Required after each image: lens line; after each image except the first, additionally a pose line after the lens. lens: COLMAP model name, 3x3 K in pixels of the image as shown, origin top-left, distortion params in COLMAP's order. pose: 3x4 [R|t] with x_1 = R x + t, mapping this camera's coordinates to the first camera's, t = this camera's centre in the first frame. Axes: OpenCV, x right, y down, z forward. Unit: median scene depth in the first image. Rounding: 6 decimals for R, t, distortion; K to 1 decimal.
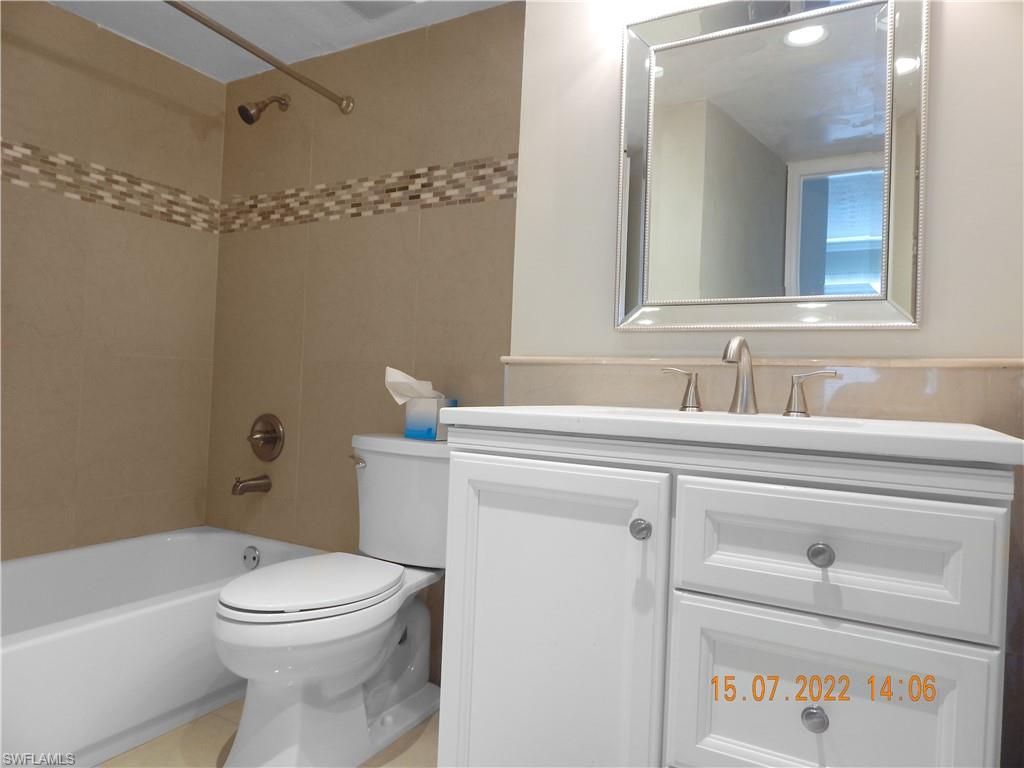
lens RADIAL K [[687.5, 0, 506.3], [0, 687.5, 380.0], [0, 0, 1]] dist [0.010186, -0.006579]
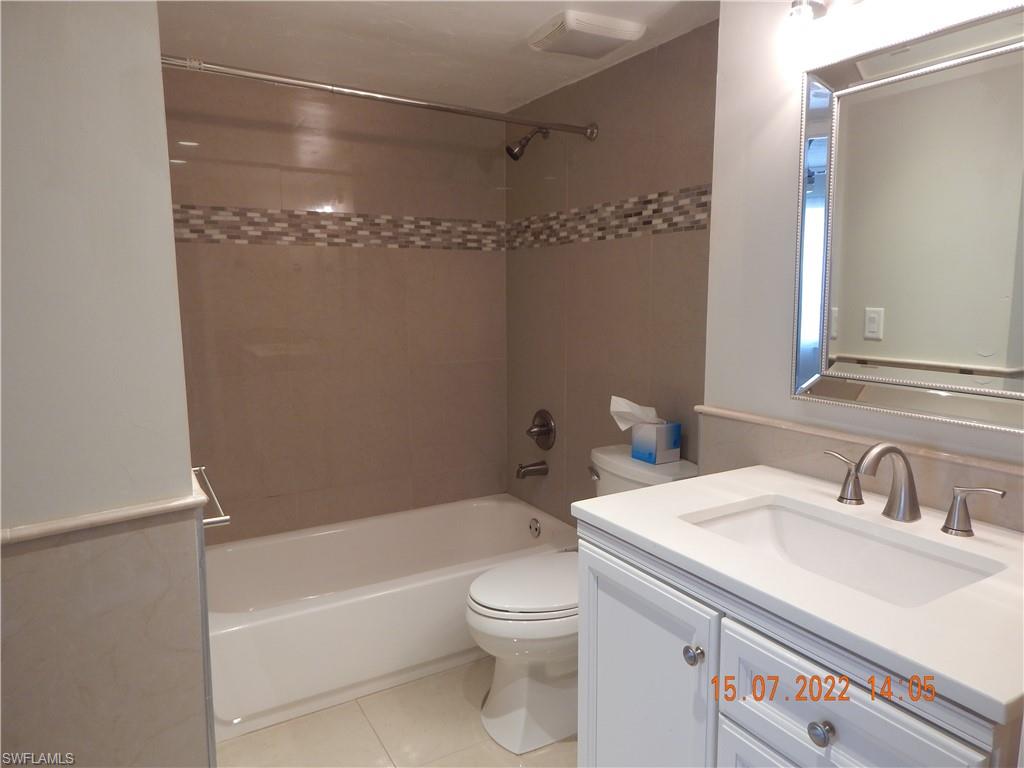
lens RADIAL K [[687.5, 0, 495.0], [0, 687.5, 385.8], [0, 0, 1]] dist [0.010186, -0.006579]
pose [[0.859387, 0.019815, -0.510942, 0.202226], [0.052438, 0.990565, 0.126615, -0.162456], [0.508630, -0.135604, 0.850240, -0.035584]]
